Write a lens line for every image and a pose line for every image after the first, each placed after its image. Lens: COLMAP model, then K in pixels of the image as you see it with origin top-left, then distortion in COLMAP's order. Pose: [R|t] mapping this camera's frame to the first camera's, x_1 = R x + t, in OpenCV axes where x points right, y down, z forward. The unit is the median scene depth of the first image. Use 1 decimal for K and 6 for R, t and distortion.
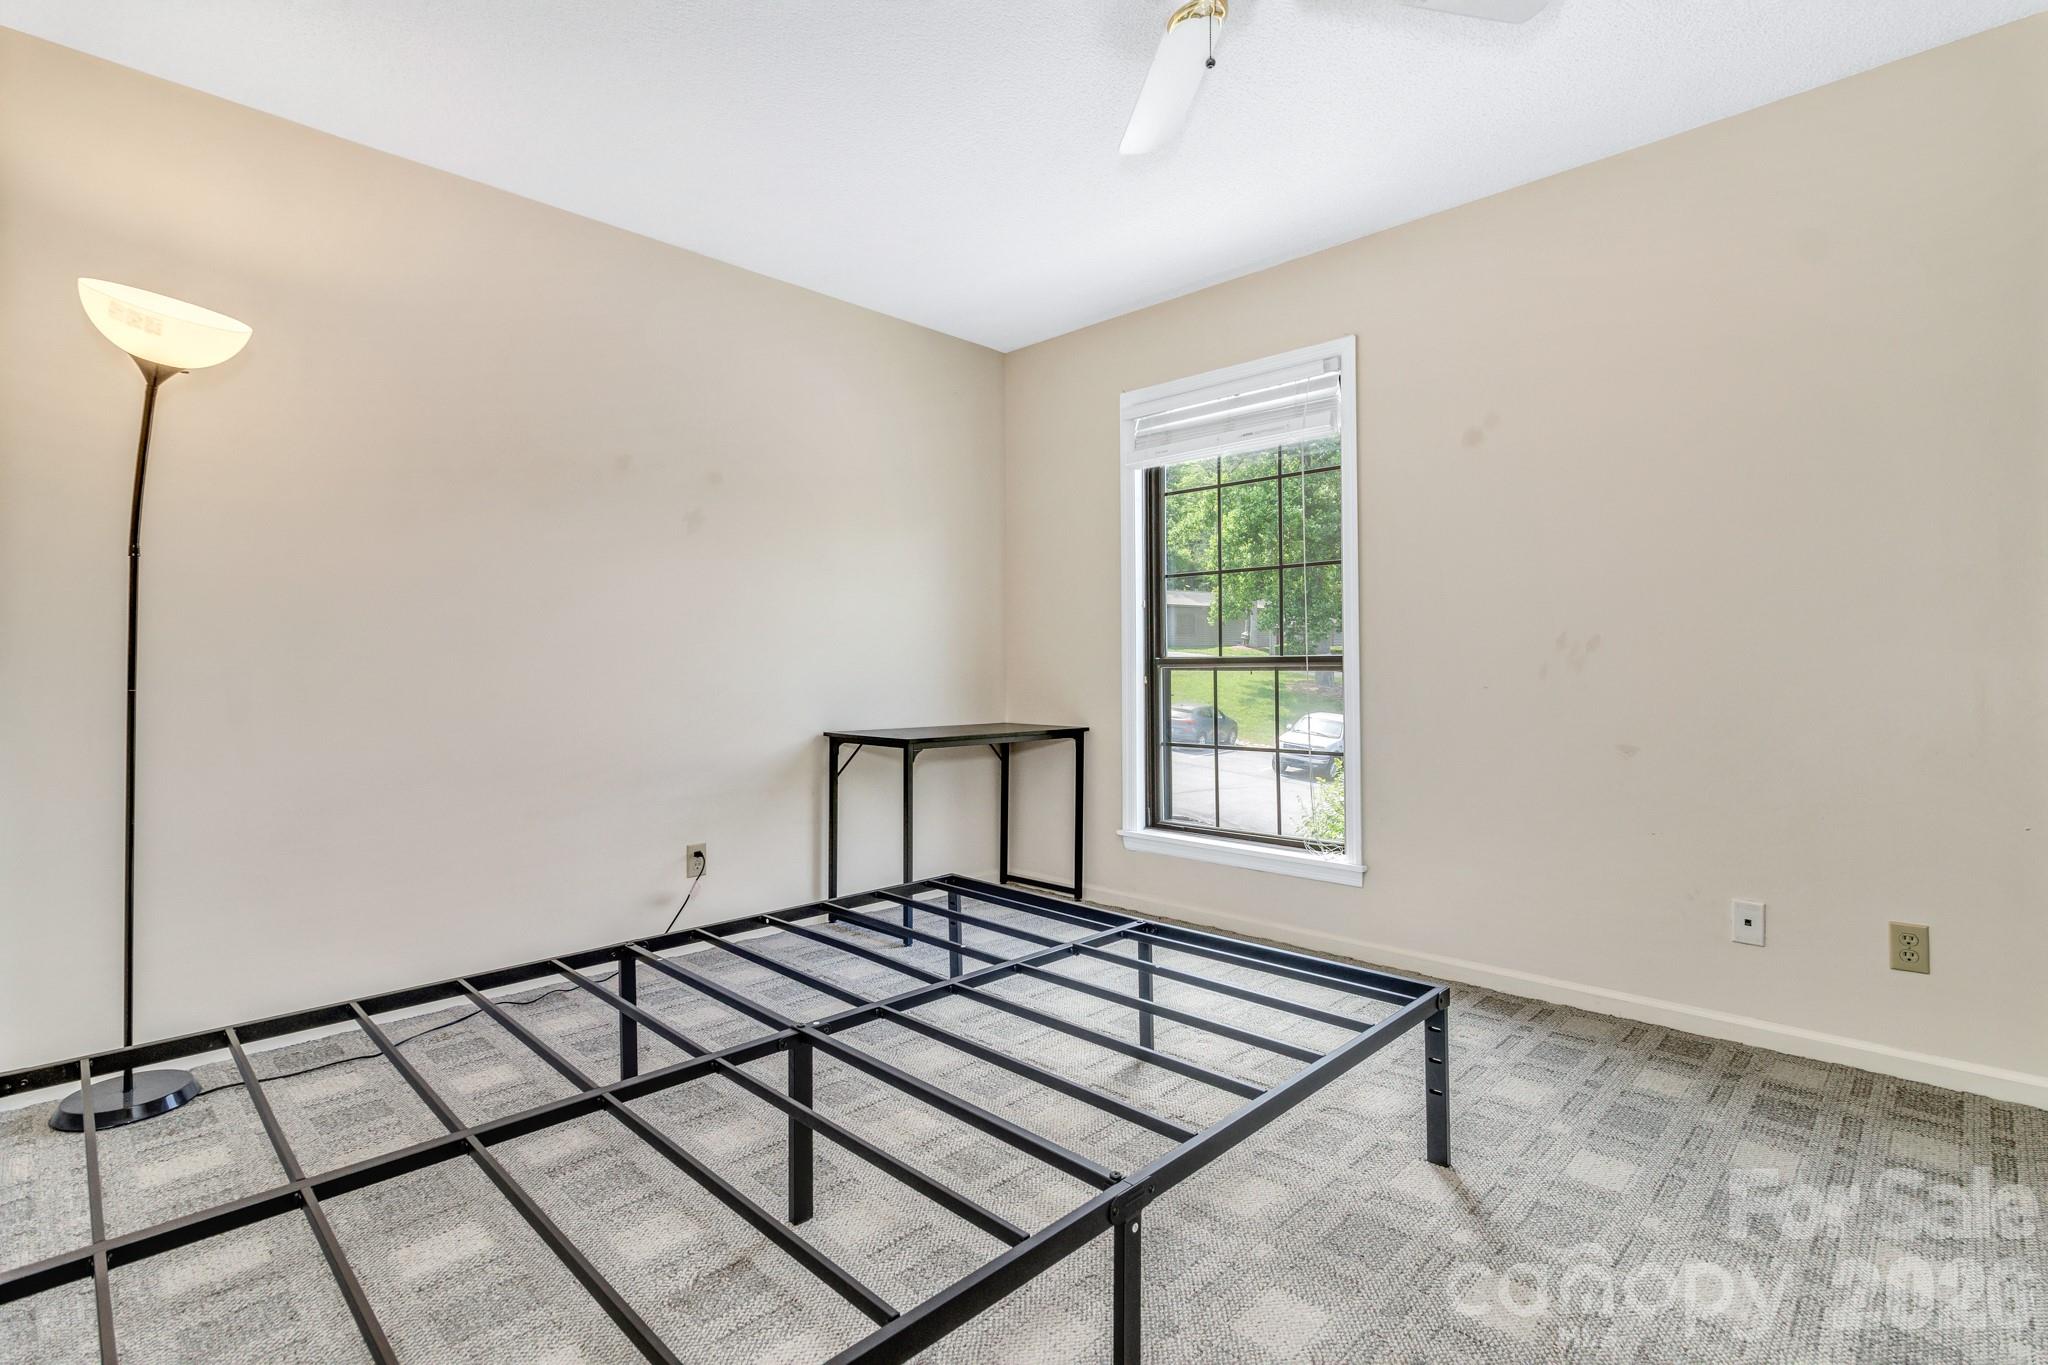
lens RADIAL K [[953.3, 0, 1032.6], [0, 953.3, 666.1], [0, 0, 1]] dist [0.005159, 0.001193]
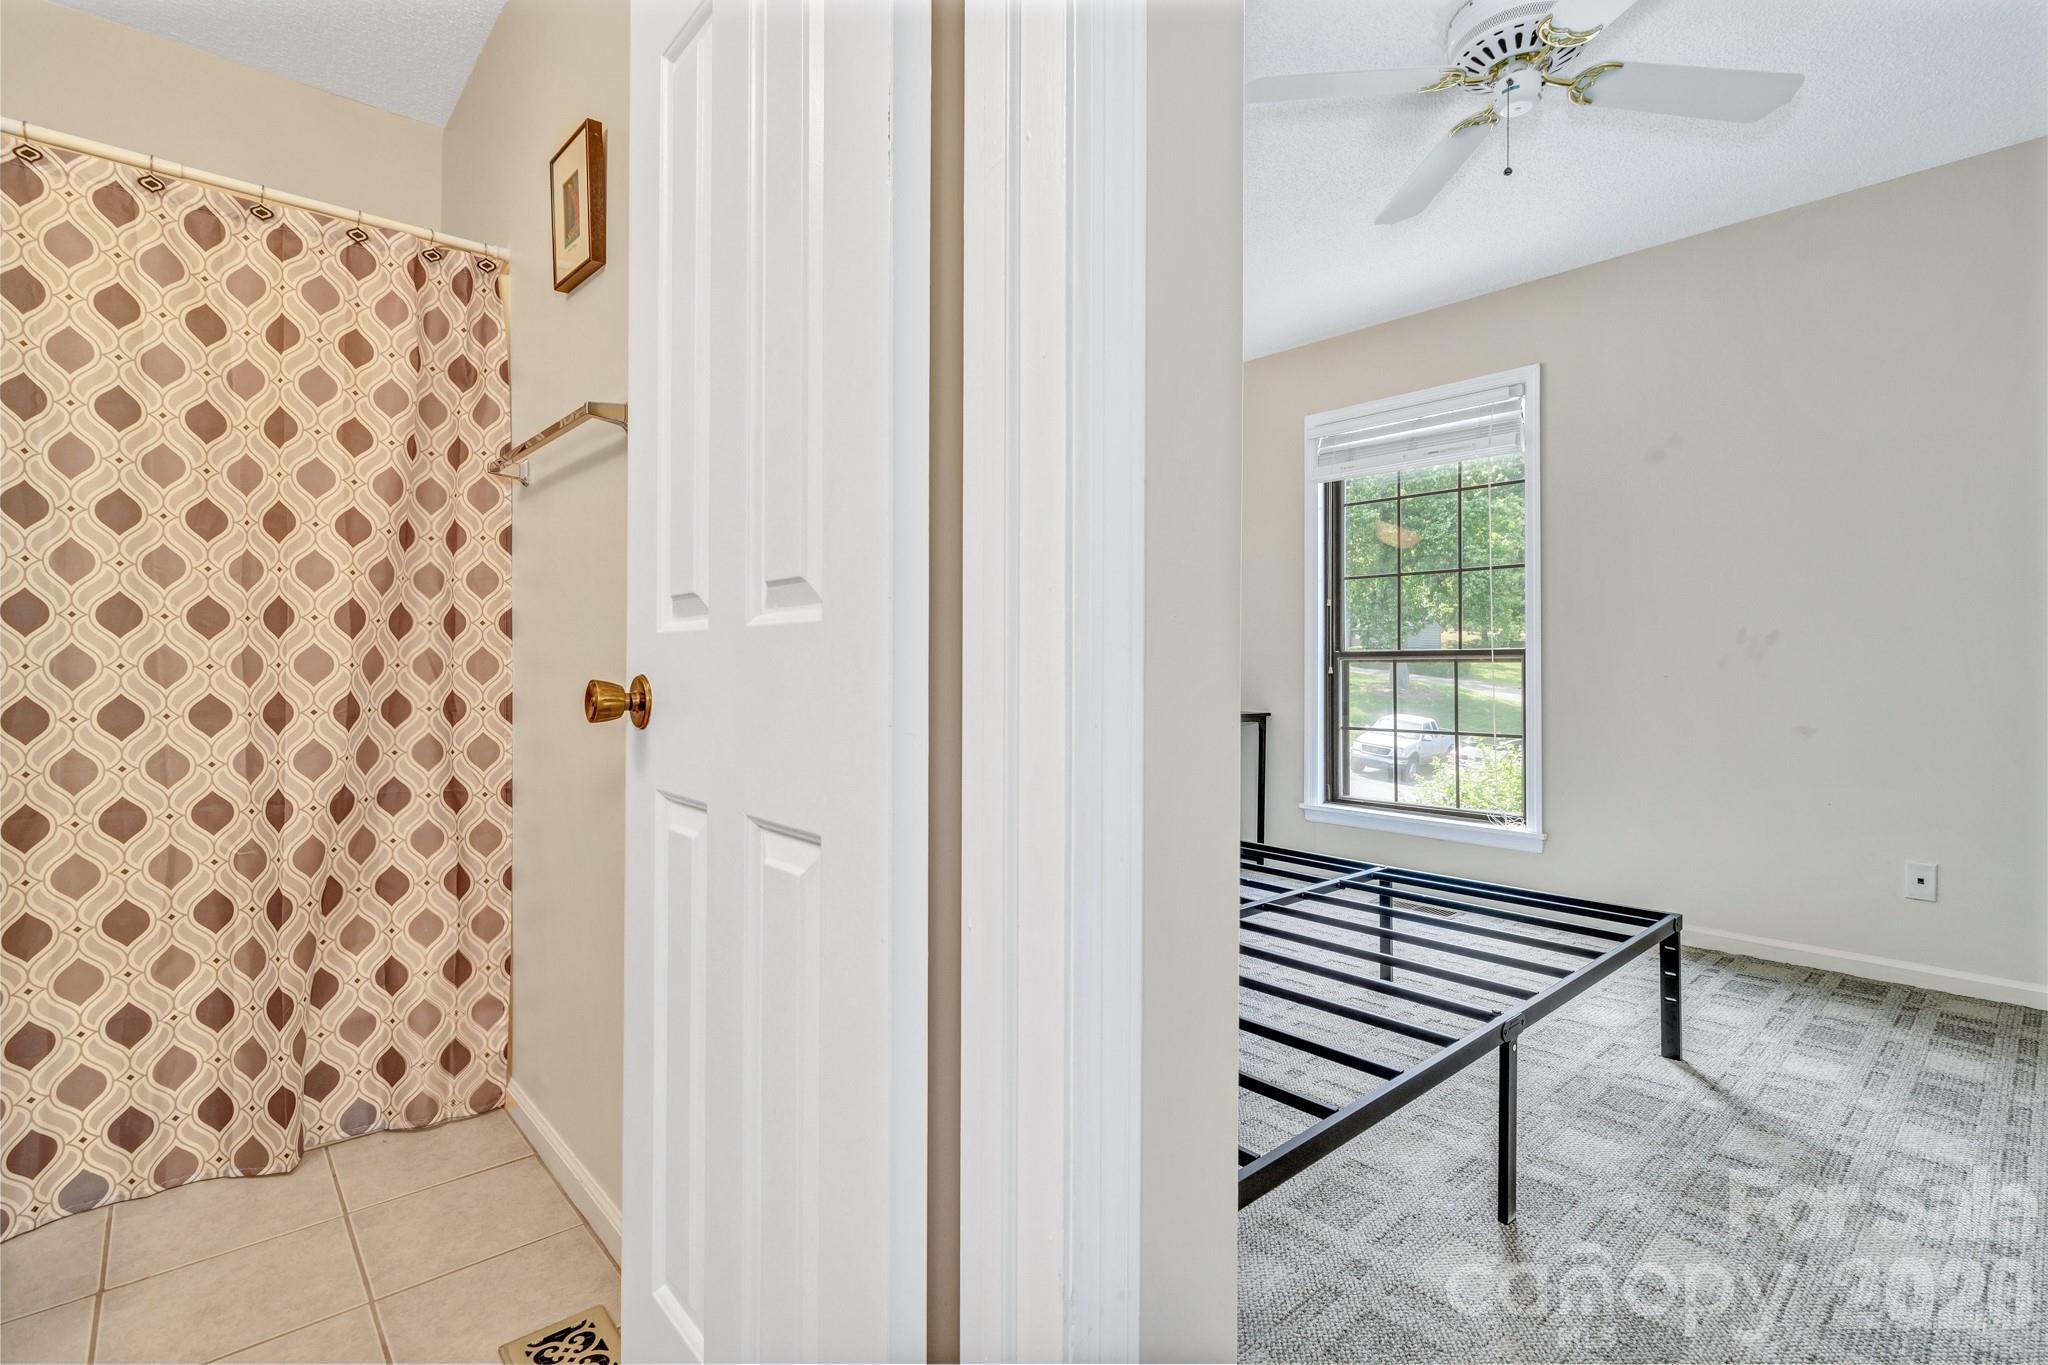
lens RADIAL K [[938.0, 0, 1023.2], [0, 938.0, 670.8], [0, 0, 1]] dist [0.002352, -0.000137]
pose [[0.997519, 0.006941, -0.070052, -0.207253], [-0.006682, 0.999970, 0.003919, 0.016602], [0.070077, -0.003442, 0.997536, -0.164259]]
